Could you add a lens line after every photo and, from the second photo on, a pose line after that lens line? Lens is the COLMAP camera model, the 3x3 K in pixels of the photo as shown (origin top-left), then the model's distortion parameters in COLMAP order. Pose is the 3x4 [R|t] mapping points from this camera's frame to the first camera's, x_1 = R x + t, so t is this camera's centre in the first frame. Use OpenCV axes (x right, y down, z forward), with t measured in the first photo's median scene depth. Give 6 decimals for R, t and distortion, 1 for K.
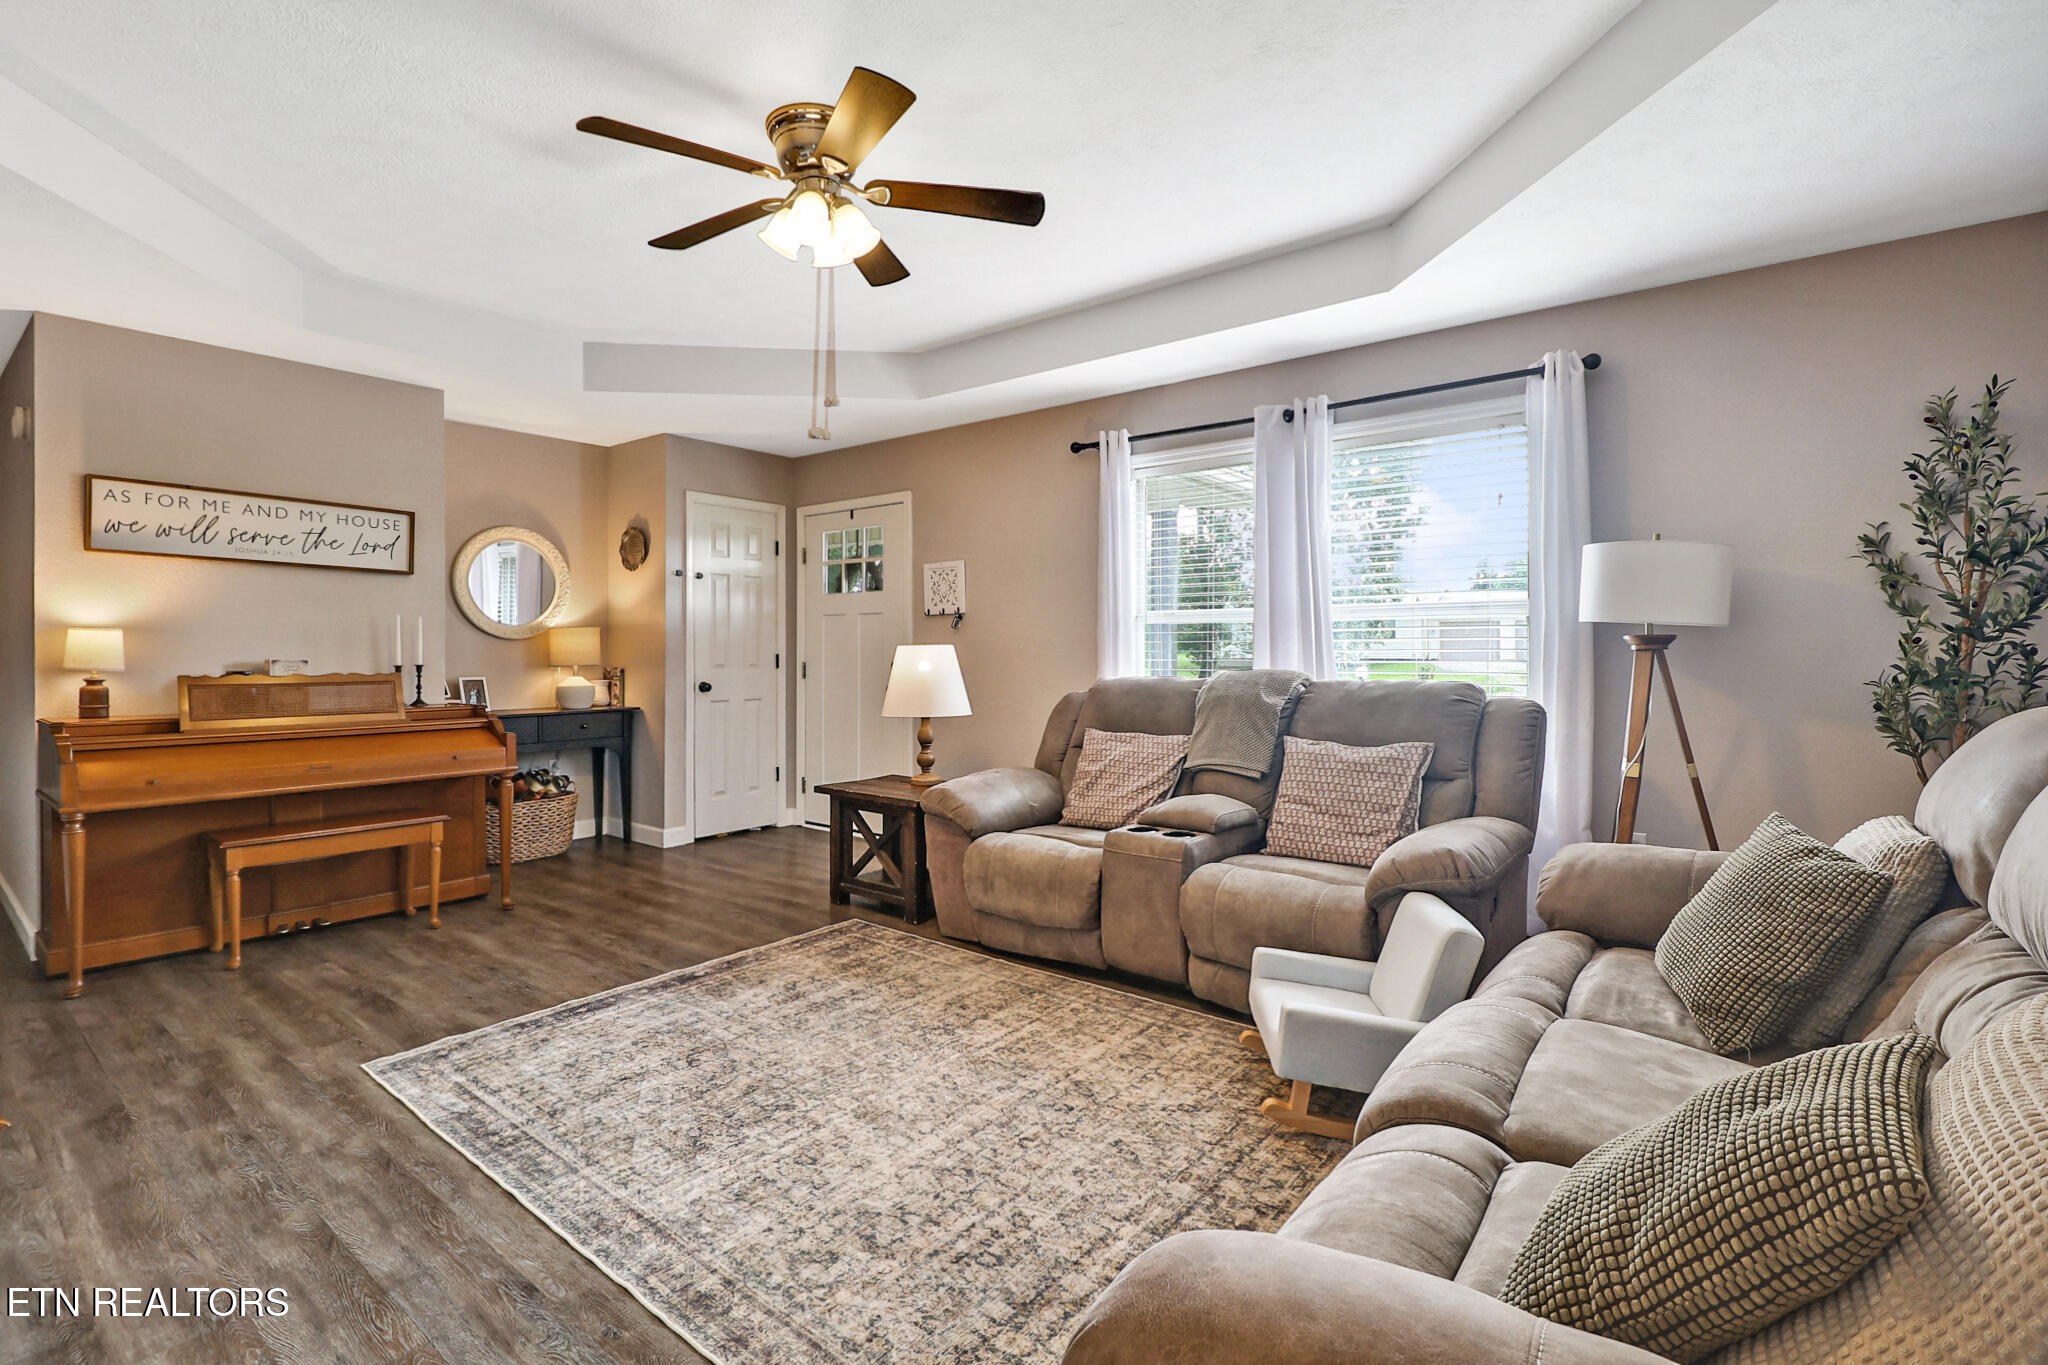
lens RADIAL K [[941.5, 0, 1008.7], [0, 941.5, 651.8], [0, 0, 1]] dist [0.003308, -0.014174]
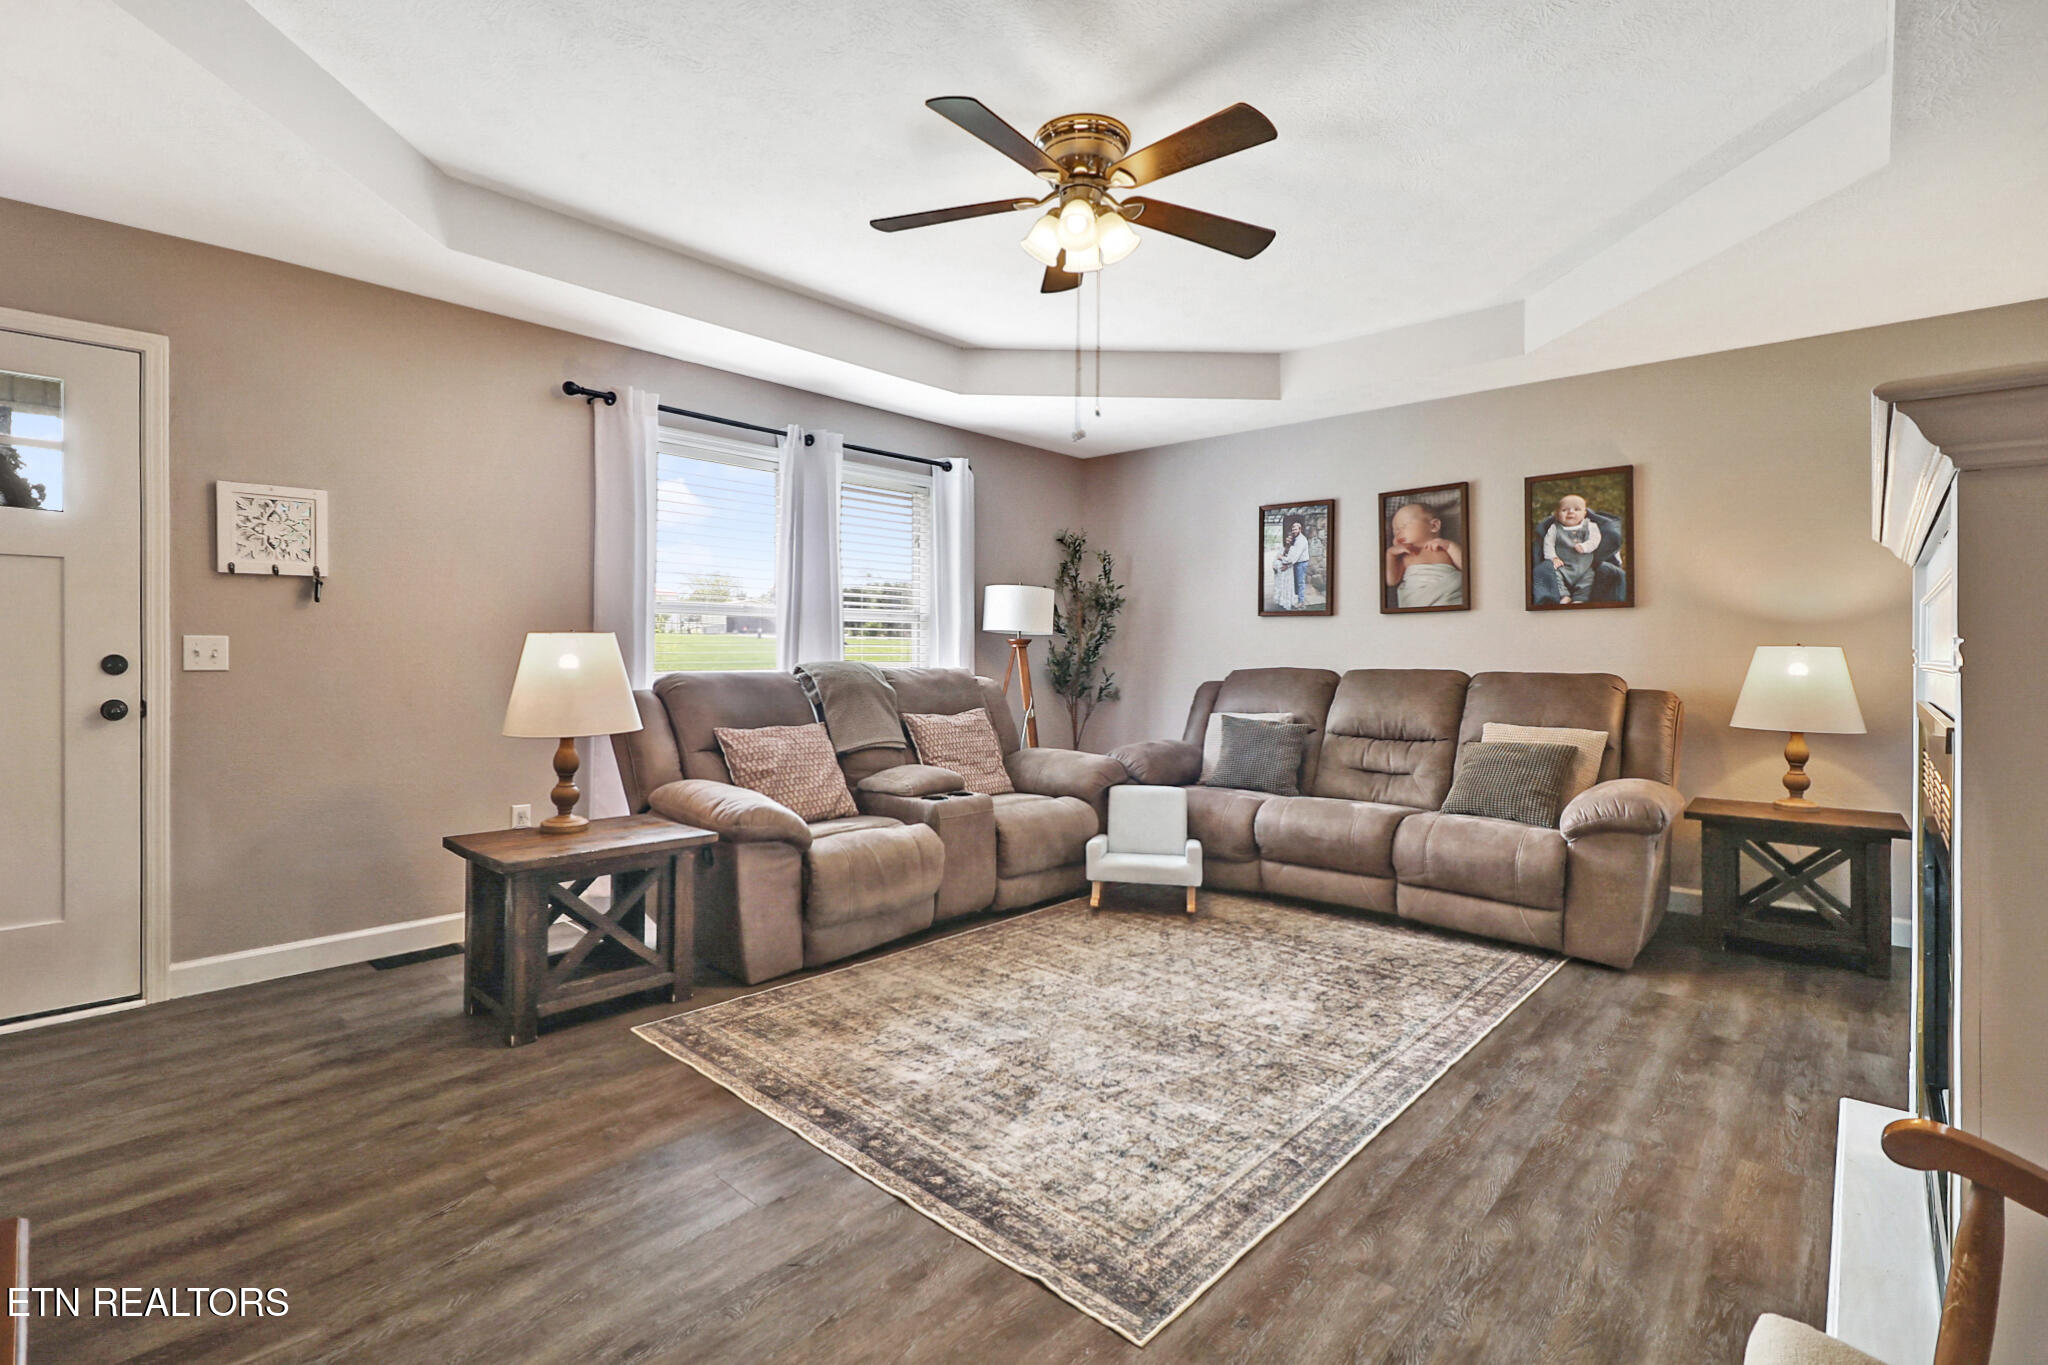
lens RADIAL K [[941.5, 0, 1008.7], [0, 941.5, 651.8], [0, 0, 1]] dist [0.003308, -0.014174]
pose [[0.069433, 0.003570, 0.997580, -1.127045], [-0.006726, 0.999973, -0.003111, 0.011965], [-0.997564, -0.006494, 0.069455, 0.920556]]
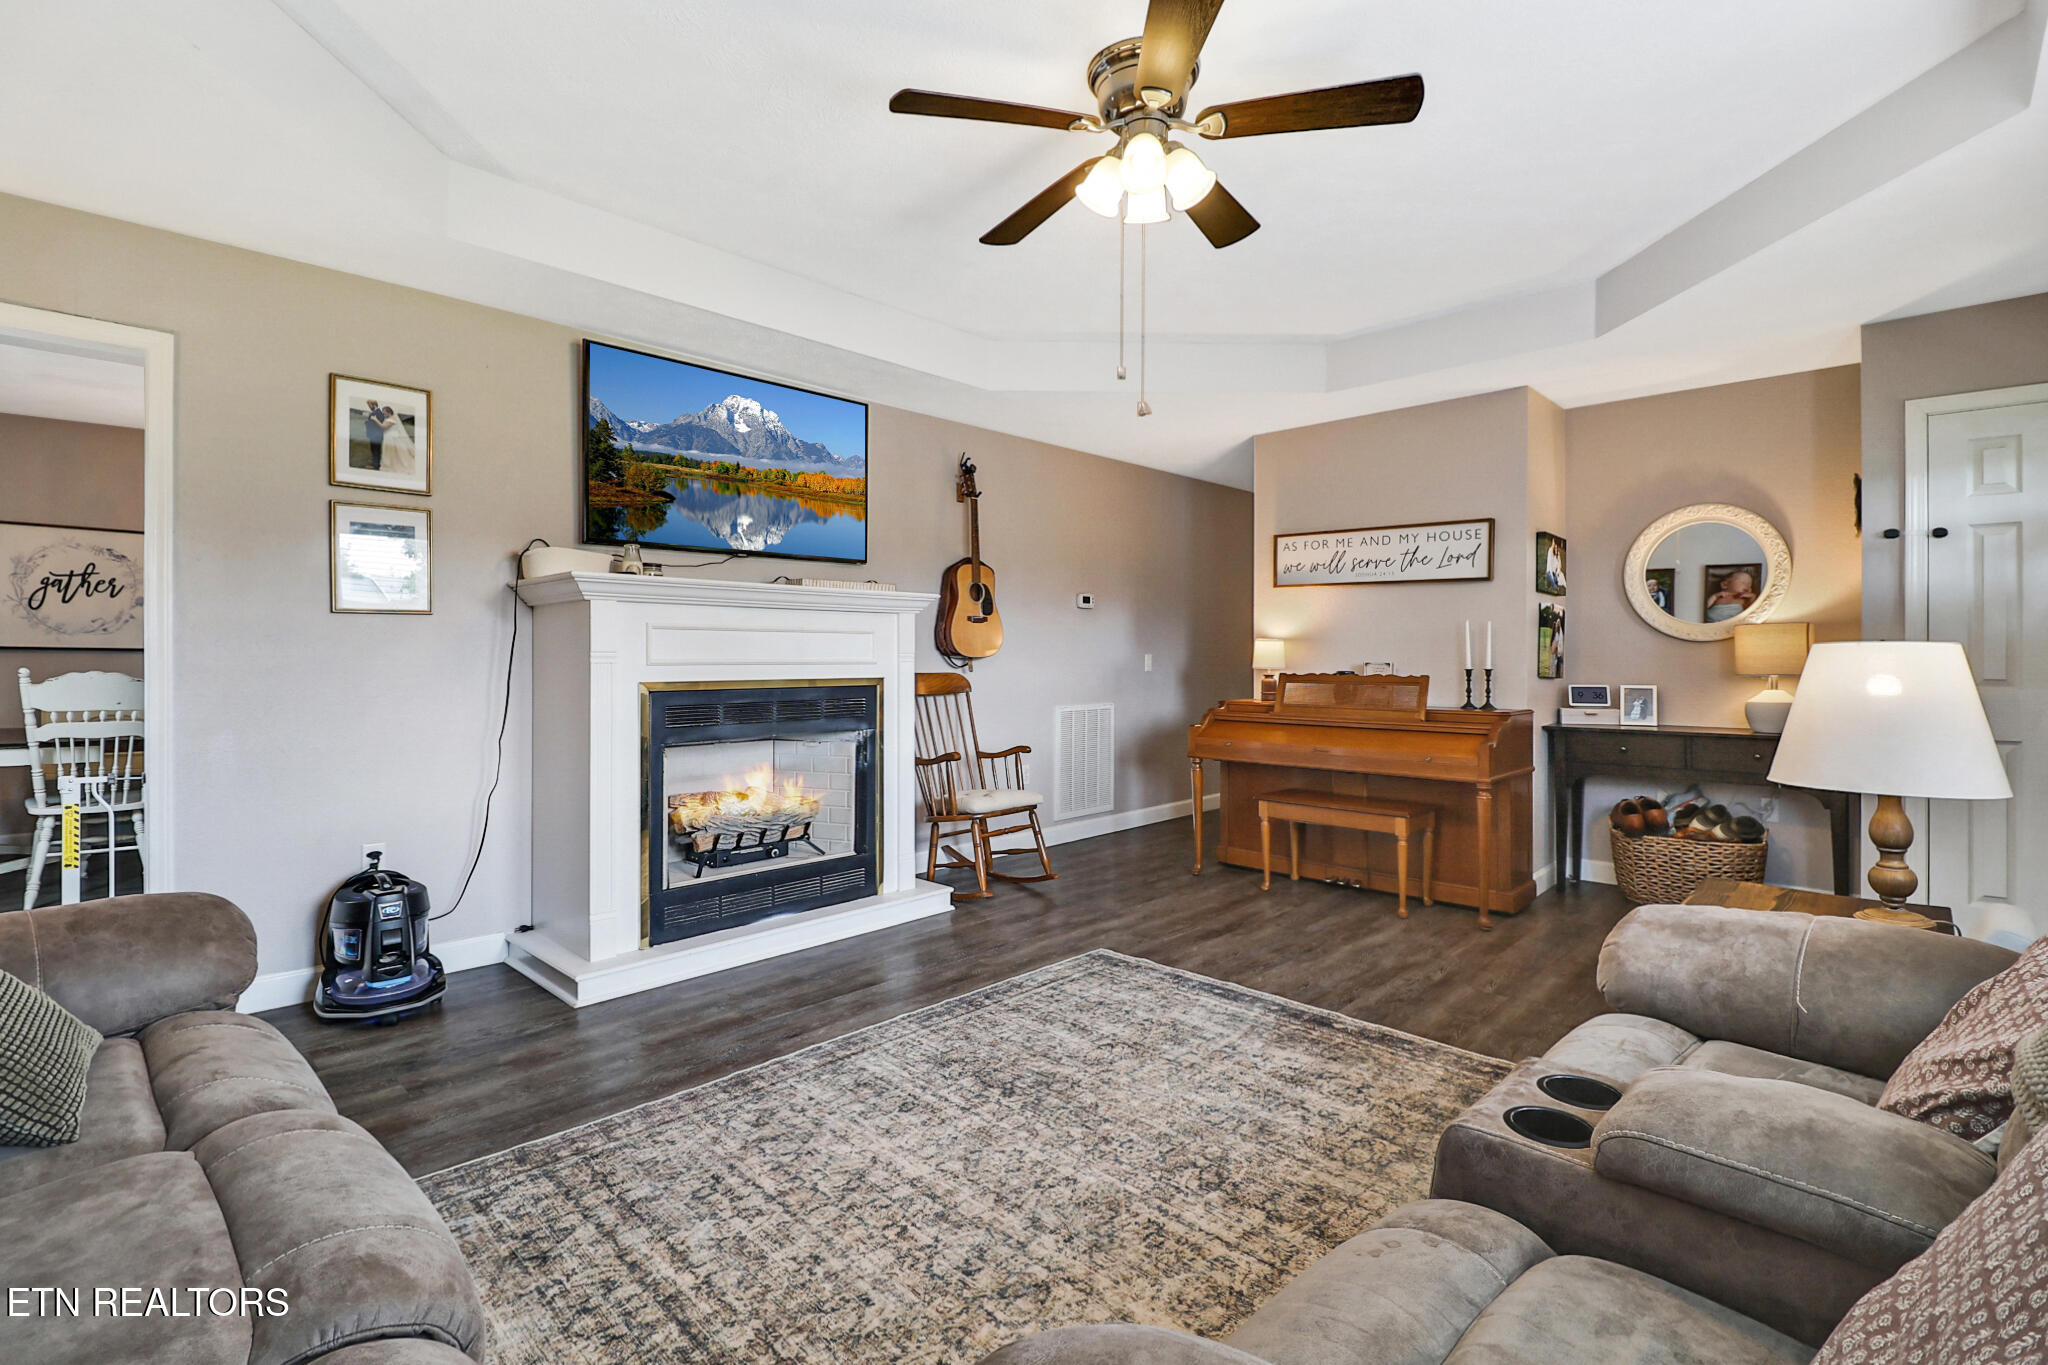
lens RADIAL K [[933.0, 0, 1008.1], [0, 933.0, 655.9], [0, 0, 1]] dist [0.001542, -0.020752]
pose [[-0.096955, -0.001438, -0.995288, 0.625940], [-0.005337, 0.999985, -0.000925, 0.004697], [0.995274, 0.005222, -0.096961, 0.877770]]
